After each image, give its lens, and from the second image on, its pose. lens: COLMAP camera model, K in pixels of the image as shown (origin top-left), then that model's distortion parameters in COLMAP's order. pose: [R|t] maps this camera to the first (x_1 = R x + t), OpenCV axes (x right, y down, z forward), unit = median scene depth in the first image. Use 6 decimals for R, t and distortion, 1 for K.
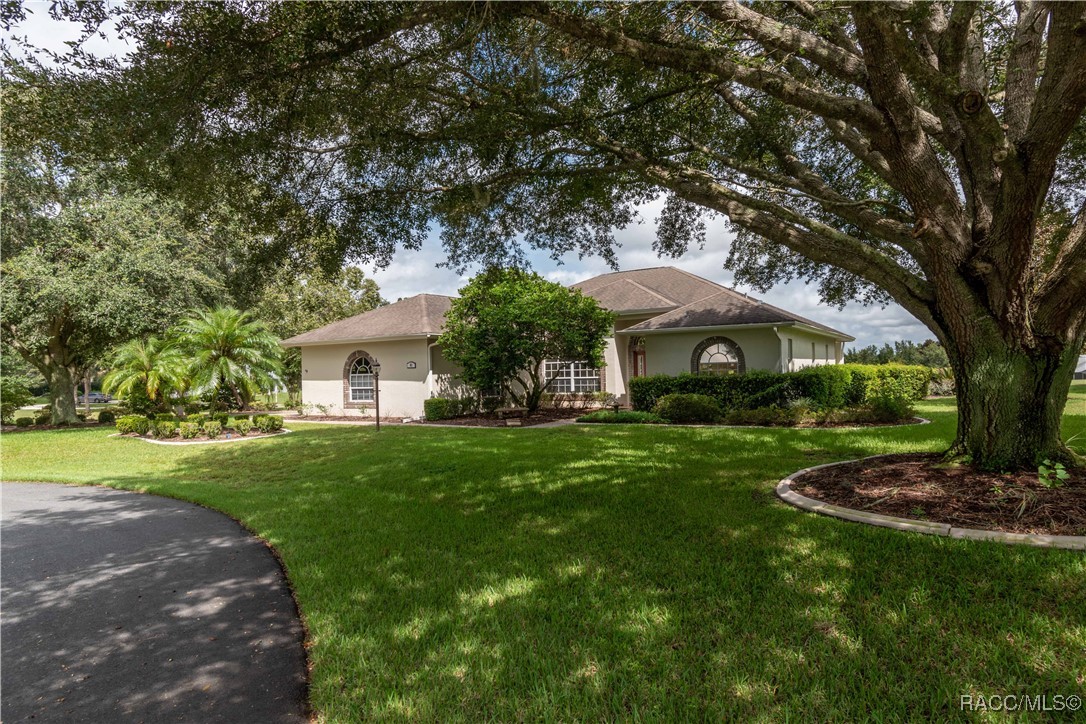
lens RADIAL K [[600.0, 0, 547.8], [0, 600.0, 370.4], [0, 0, 1]] dist [-0.008996, -0.000185]
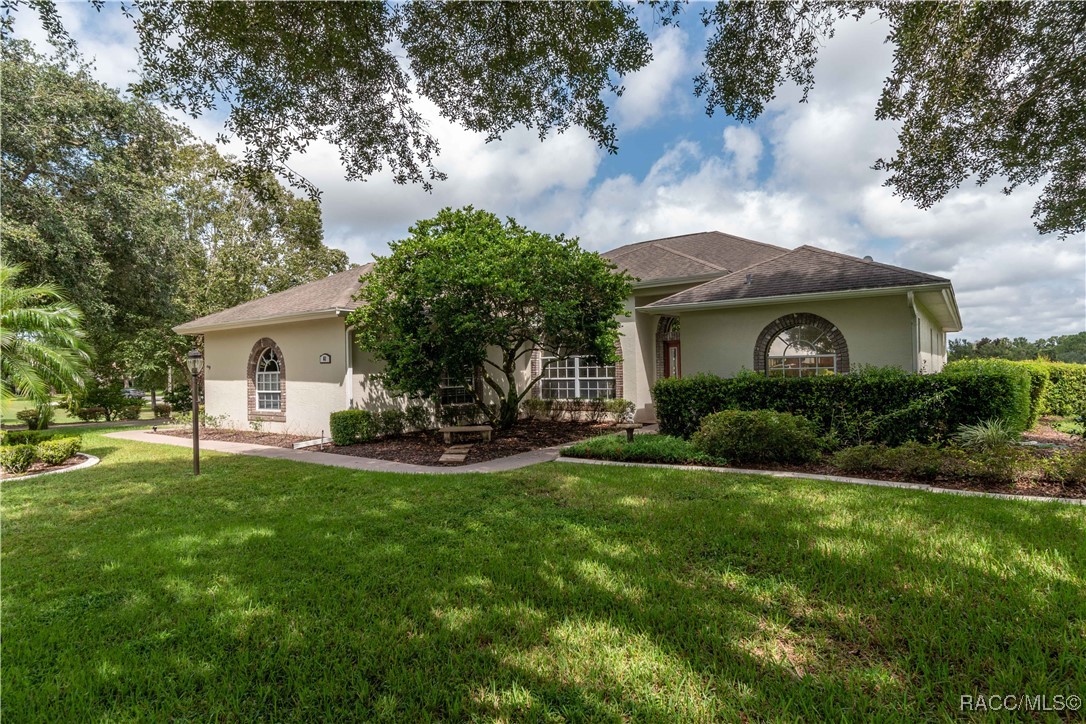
lens RADIAL K [[585.1, 0, 544.5], [0, 585.1, 366.4], [0, 0, 1]] dist [-0.028093, -0.001744]
pose [[0.997582, 0.003400, -0.069419, 0.061954], [-0.003618, 0.999989, -0.003021, 0.000350], [0.069408, 0.003265, 0.997583, 0.374465]]
